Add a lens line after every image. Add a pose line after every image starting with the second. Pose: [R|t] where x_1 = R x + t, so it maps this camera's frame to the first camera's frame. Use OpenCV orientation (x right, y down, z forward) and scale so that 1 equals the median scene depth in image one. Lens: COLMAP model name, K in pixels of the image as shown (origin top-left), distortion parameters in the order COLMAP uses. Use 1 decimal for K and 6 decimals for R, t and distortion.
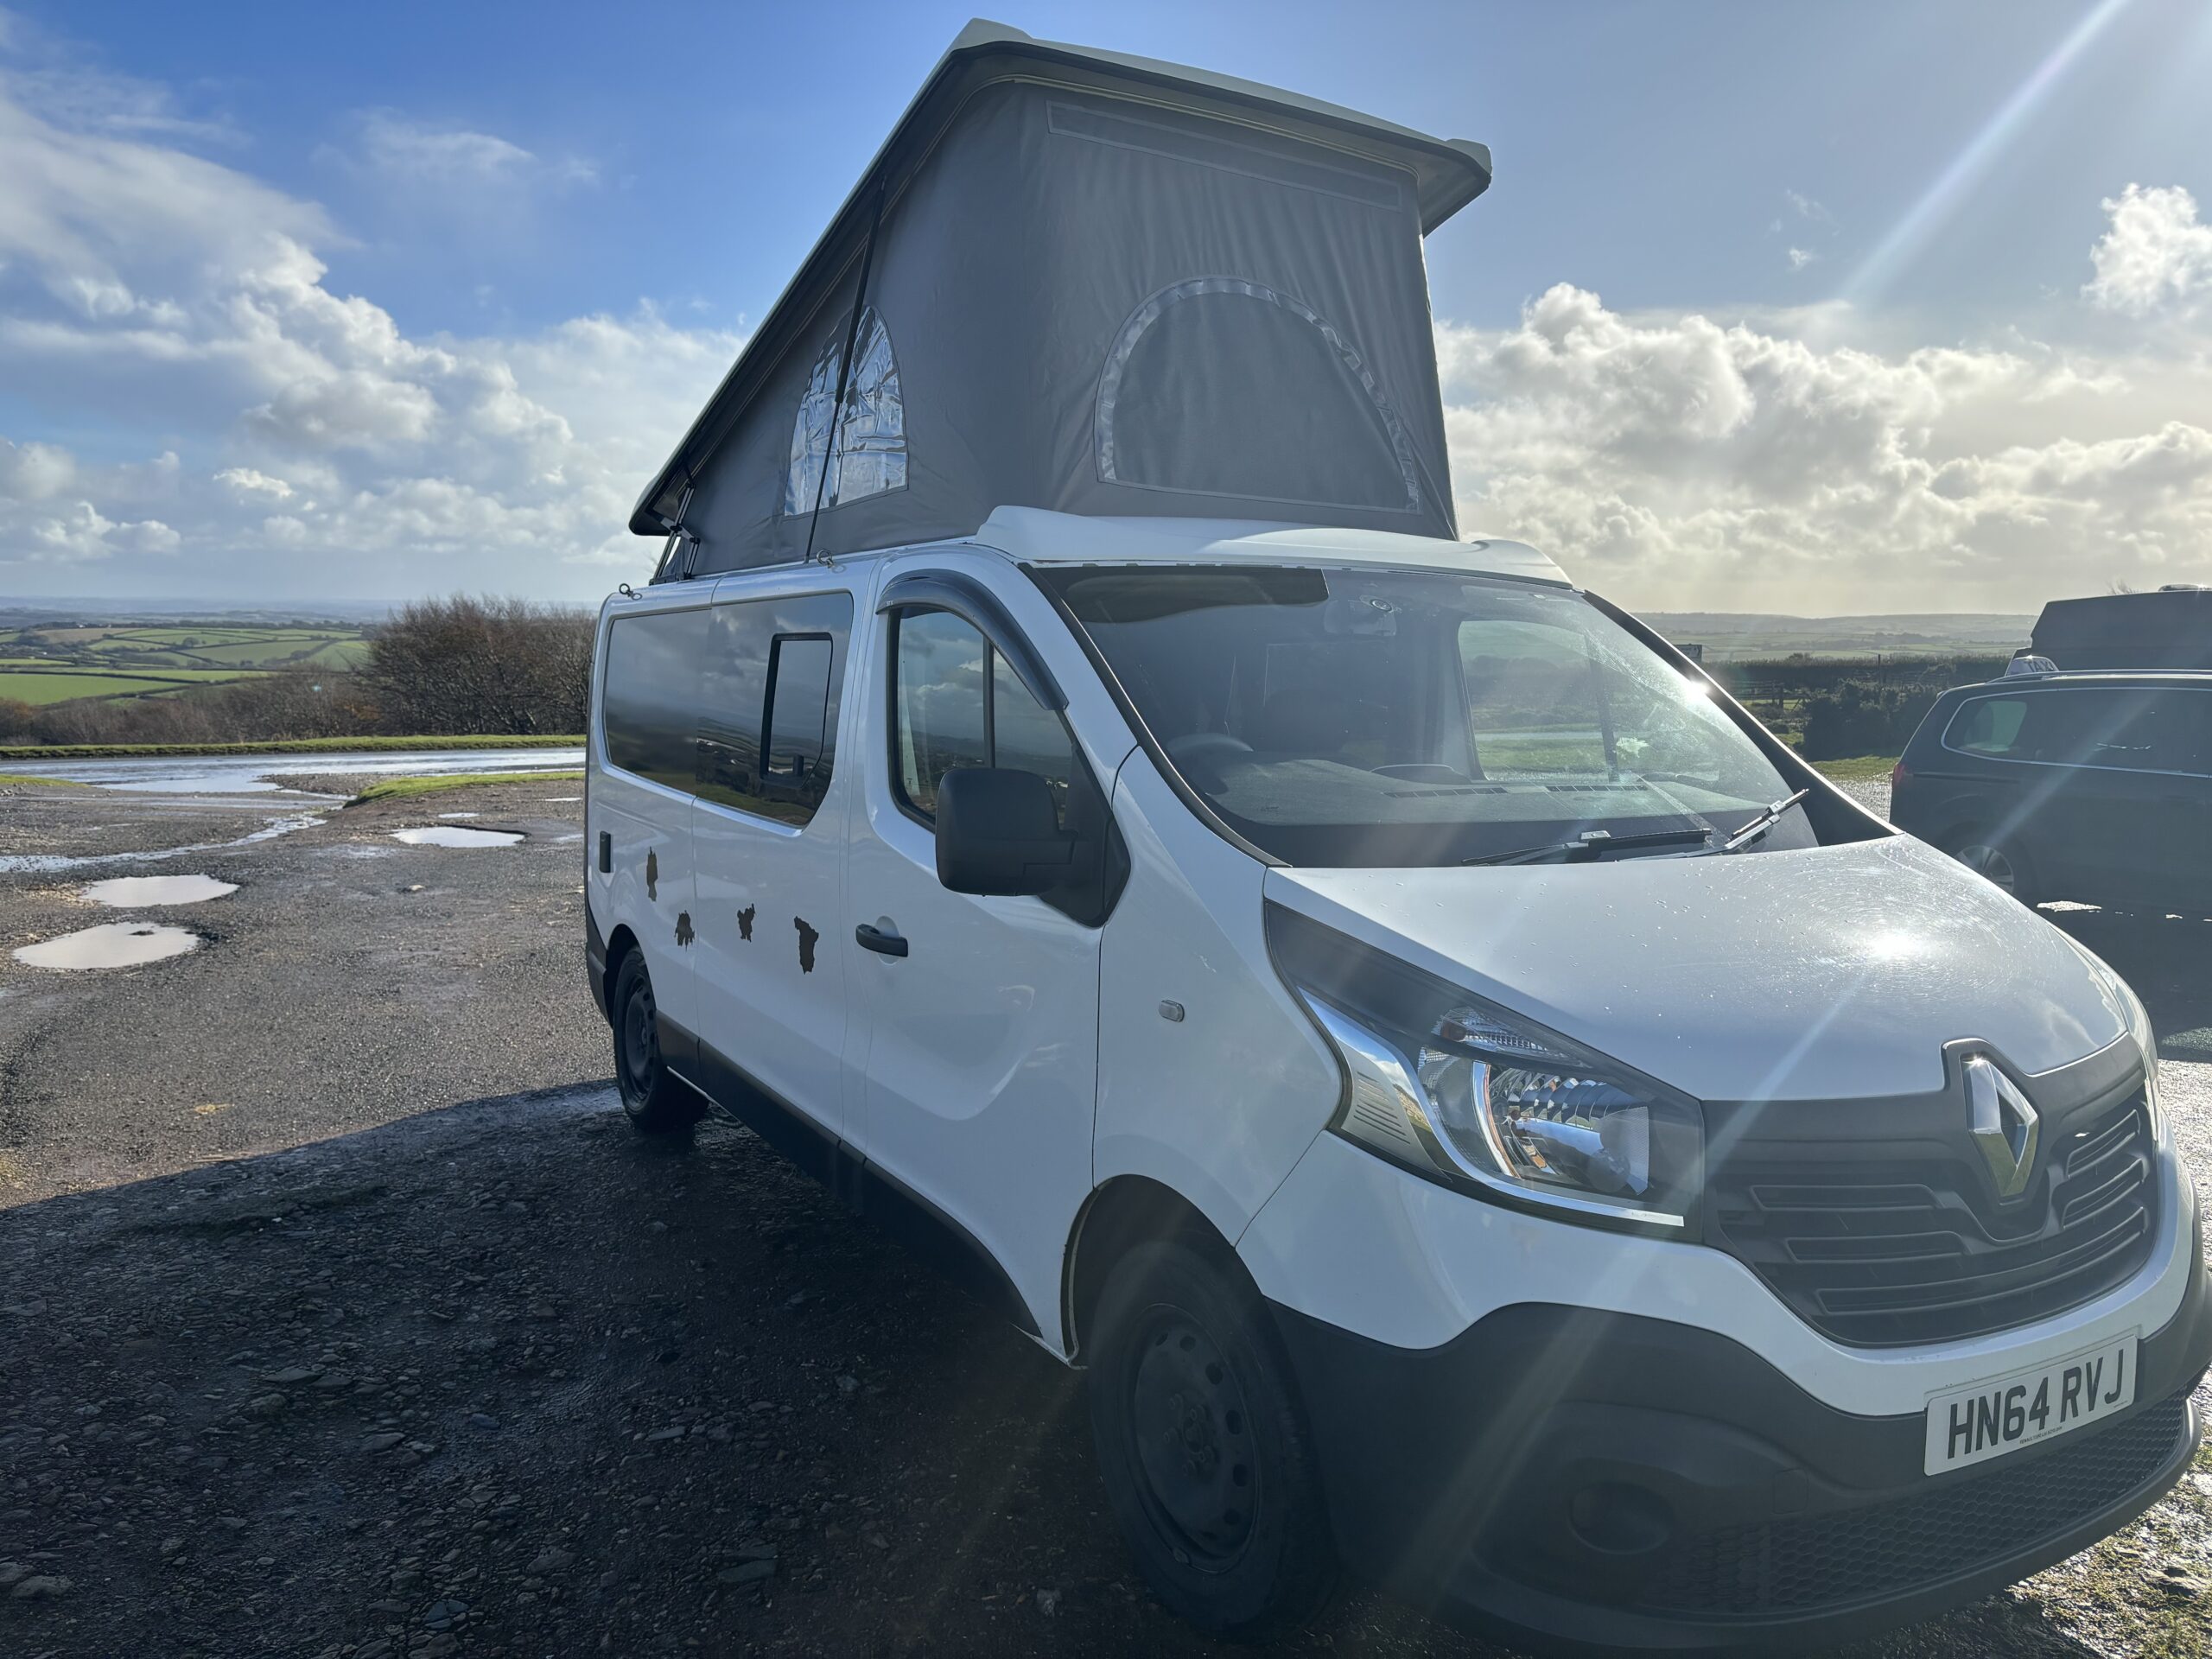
lens RADIAL K [[1693.5, 0, 1096.7], [0, 1693.5, 832.4], [0, 0, 1]] dist [0.053838, -0.036450]
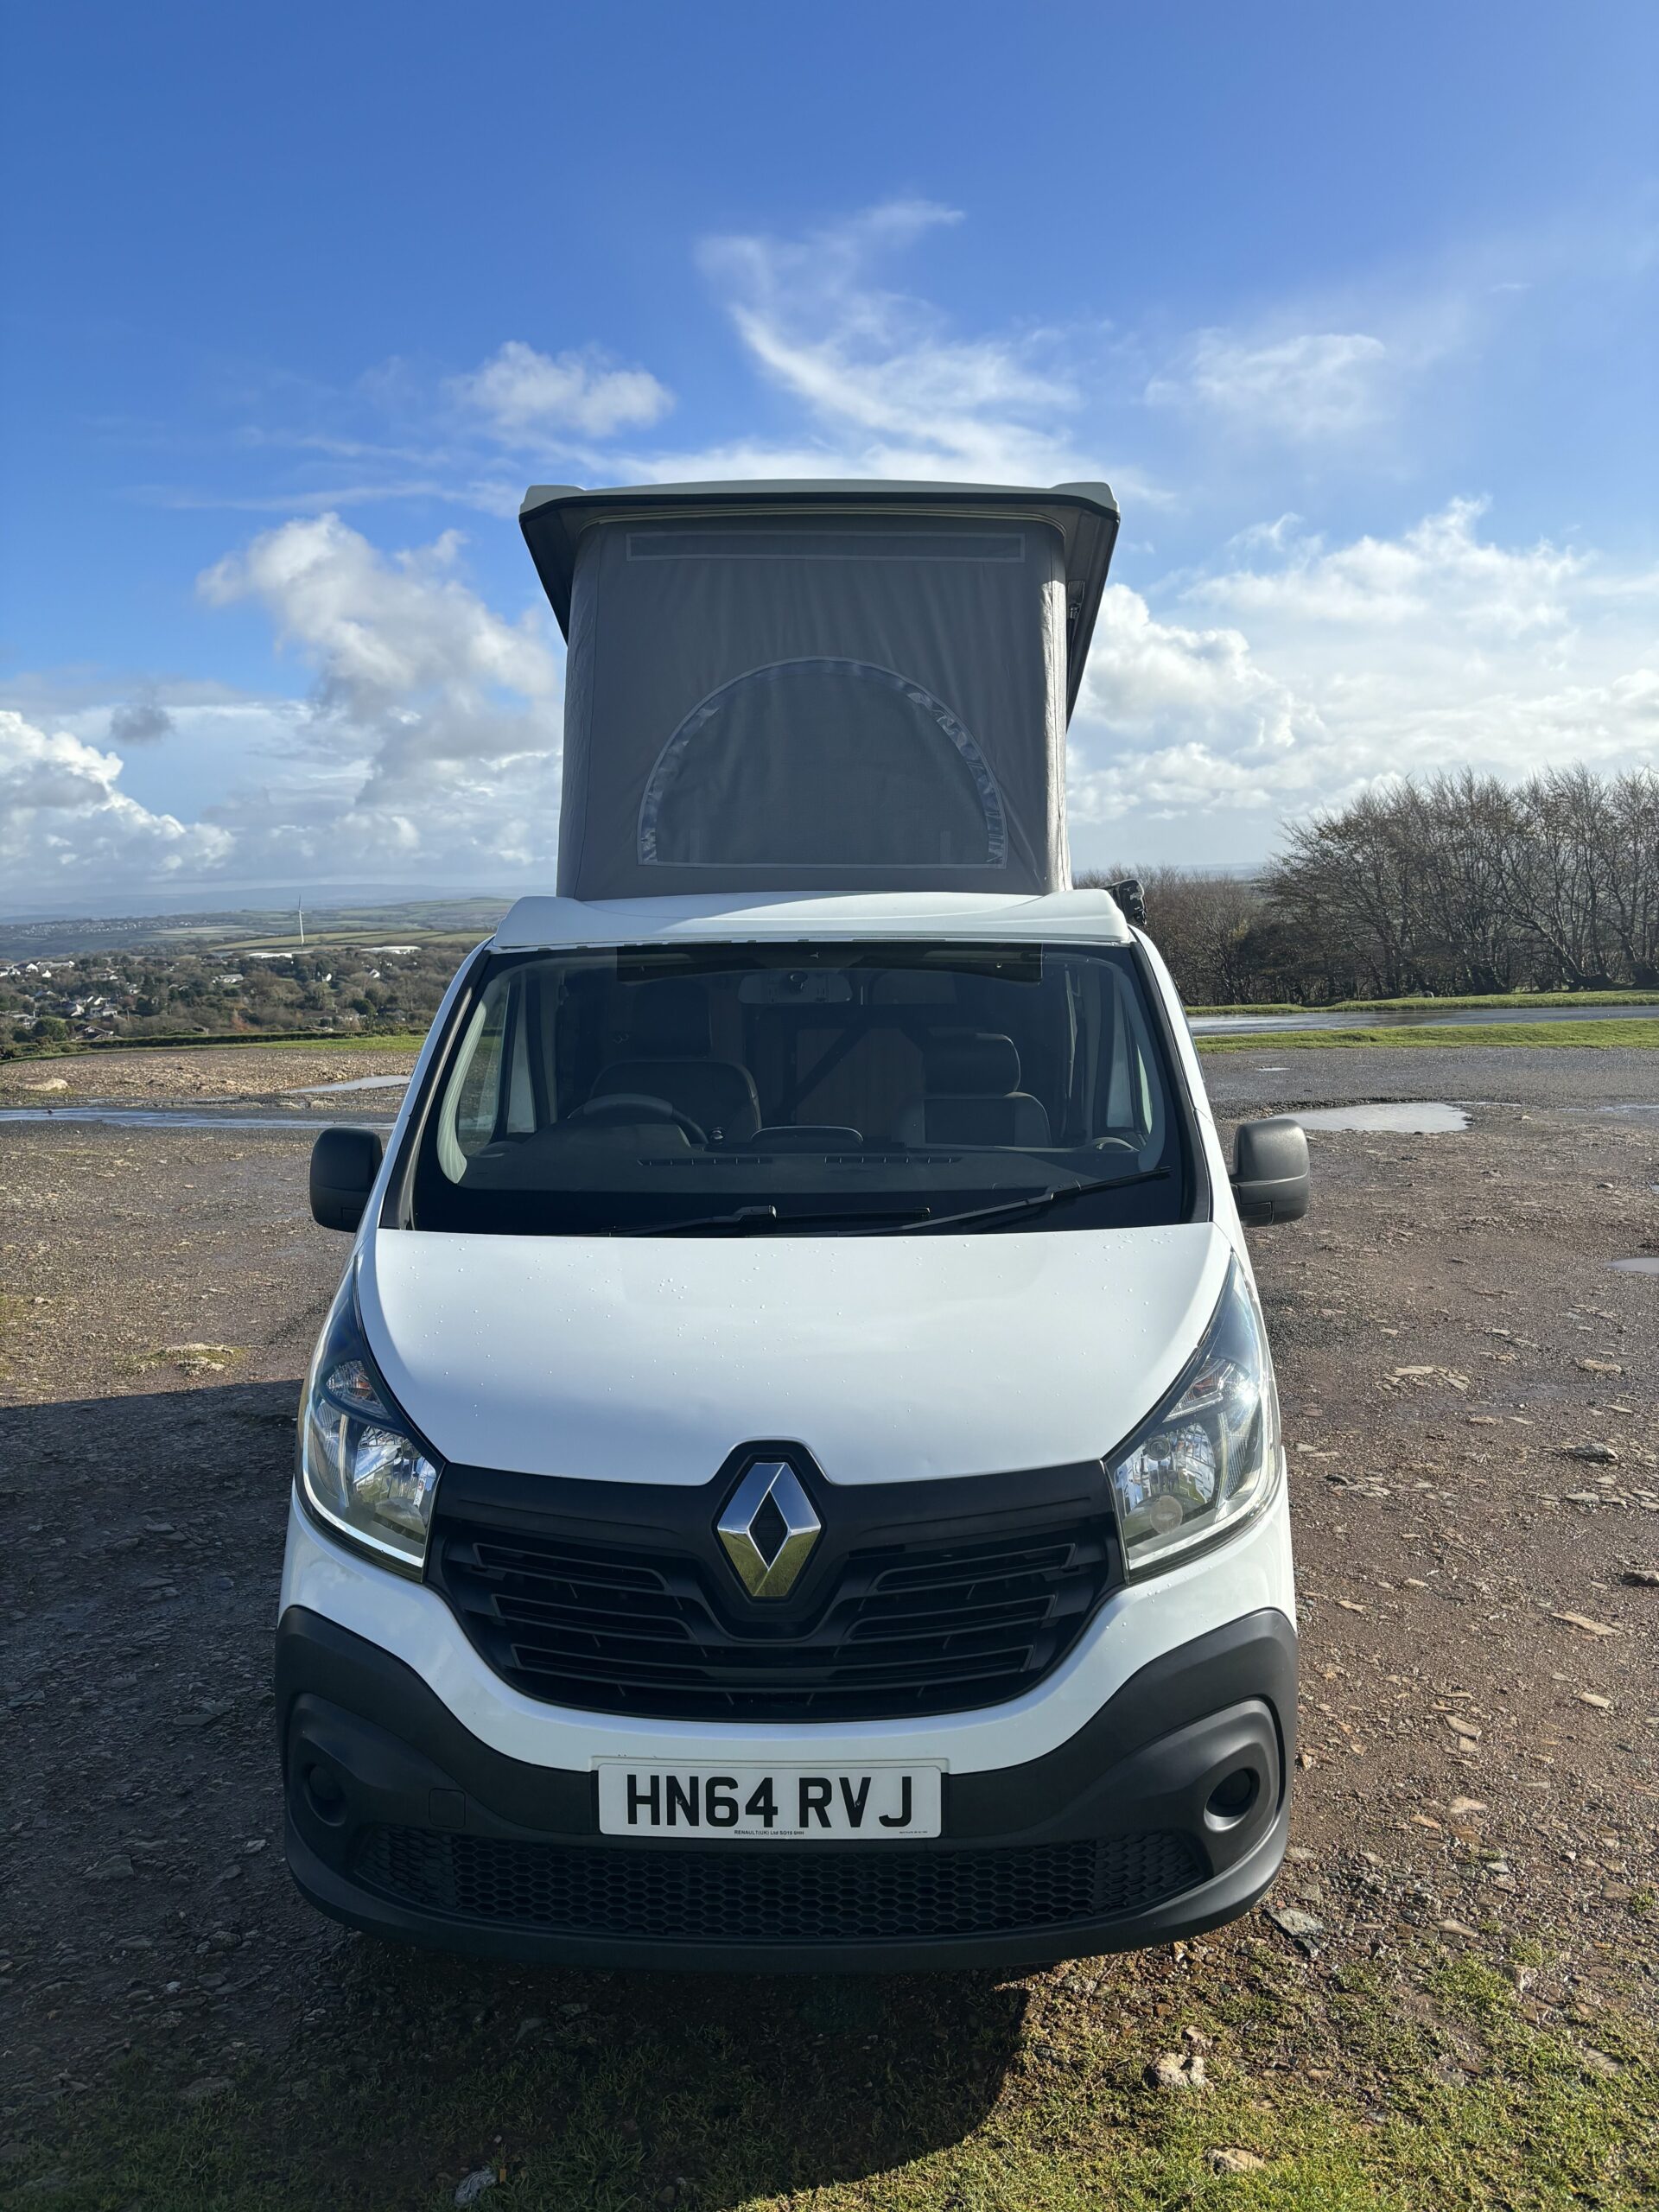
lens RADIAL K [[1693.5, 0, 811.1], [0, 1693.5, 1122.9], [0, 0, 1]] dist [0.053838, -0.036450]
pose [[0.844737, 0.035504, -0.534003, 1.089513], [-0.025211, 0.999329, 0.026561, -0.102272], [0.534587, -0.008974, 0.845066, 0.149227]]
